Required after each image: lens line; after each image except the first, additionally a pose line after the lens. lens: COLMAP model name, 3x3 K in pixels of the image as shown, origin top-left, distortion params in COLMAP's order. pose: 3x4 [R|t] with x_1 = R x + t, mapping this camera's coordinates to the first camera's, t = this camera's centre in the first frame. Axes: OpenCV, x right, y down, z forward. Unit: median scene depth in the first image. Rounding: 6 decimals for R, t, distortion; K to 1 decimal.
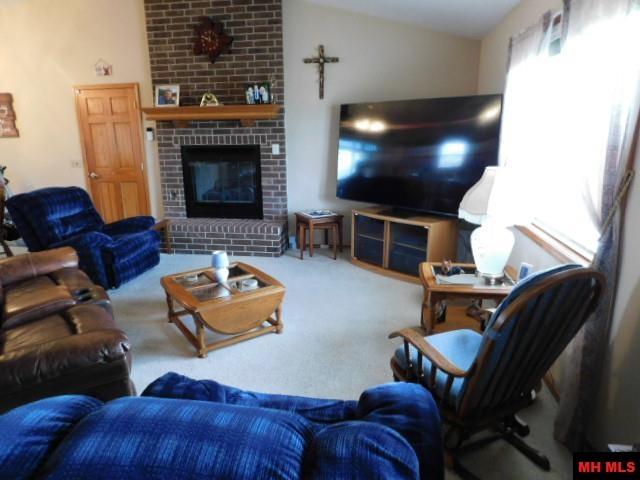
lens RADIAL K [[427.8, 0, 319.1], [0, 427.8, 237.9], [0, 0, 1]] dist [-0.050769, 0.035980]
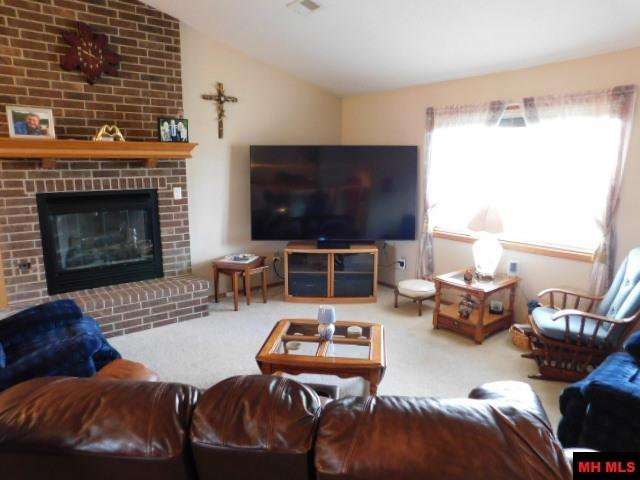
lens RADIAL K [[427.8, 0, 316.4], [0, 427.8, 239.5], [0, 0, 1]] dist [-0.050769, 0.035980]
pose [[0.678220, -0.120952, 0.724837, -0.558755], [0.170469, 0.985351, 0.004917, -0.074254], [-0.714813, 0.120227, 0.688903, 0.225237]]
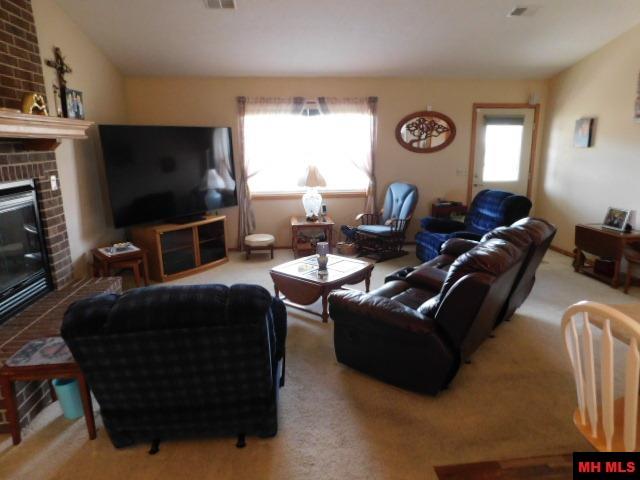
lens RADIAL K [[427.8, 0, 320.0], [0, 427.8, 243.1], [0, 0, 1]] dist [-0.050769, 0.035980]
pose [[-0.254195, -0.214958, 0.942962, -0.903308], [0.245733, 0.928637, 0.277935, -0.205587], [-0.935415, 0.302367, -0.183232, 0.768158]]
